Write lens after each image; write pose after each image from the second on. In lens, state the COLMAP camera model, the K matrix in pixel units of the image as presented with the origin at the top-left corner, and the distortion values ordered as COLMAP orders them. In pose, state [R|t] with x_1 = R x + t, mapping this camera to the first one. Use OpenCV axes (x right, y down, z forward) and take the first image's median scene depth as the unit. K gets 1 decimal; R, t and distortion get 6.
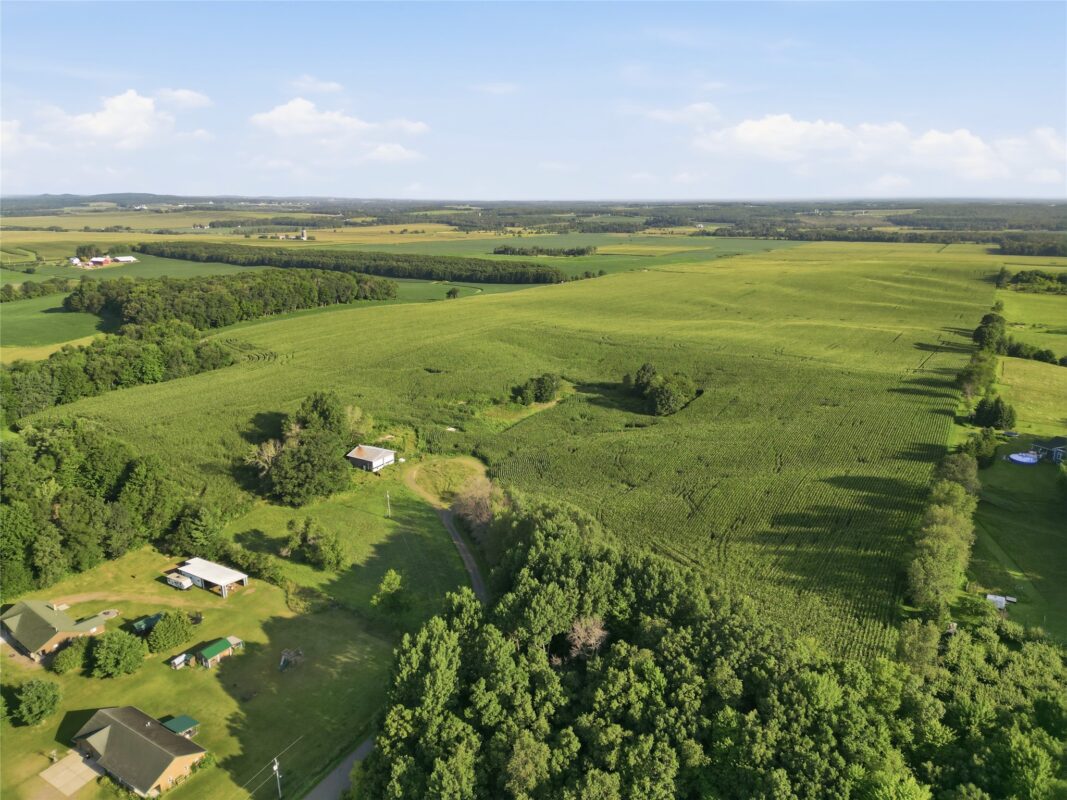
lens RADIAL K [[740.5, 0, 530.4], [0, 740.5, 412.6], [0, 0, 1]] dist [0.090625, -0.100917]
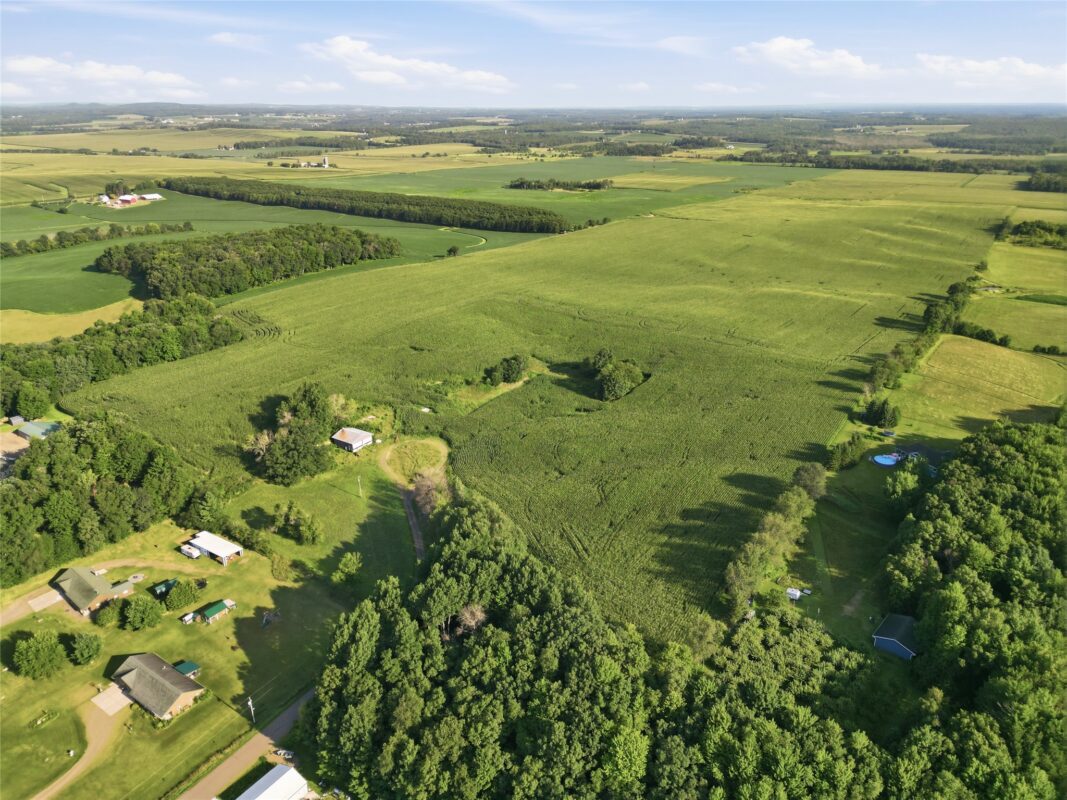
lens RADIAL K [[740.5, 0, 530.4], [0, 740.5, 412.6], [0, 0, 1]] dist [0.090625, -0.100917]
pose [[0.999066, 0.016743, -0.039844, 0.105447], [-0.012215, 0.993713, 0.111289, -0.106377], [0.041457, -0.110699, 0.992989, -0.148092]]
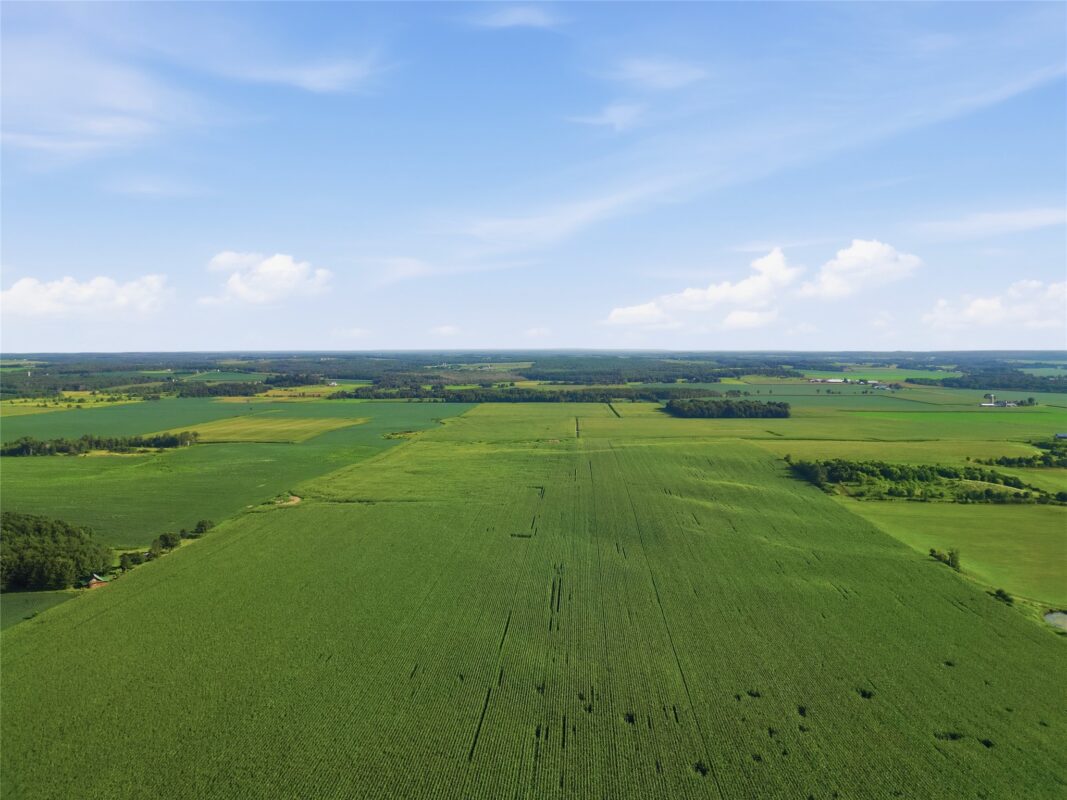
lens RADIAL K [[740.5, 0, 530.4], [0, 740.5, 412.6], [0, 0, 1]] dist [0.090625, -0.100917]
pose [[0.880094, -0.045692, 0.472596, 0.161536], [0.135838, 0.977985, -0.158411, -0.437795], [-0.454953, 0.203613, 0.866925, 1.366725]]
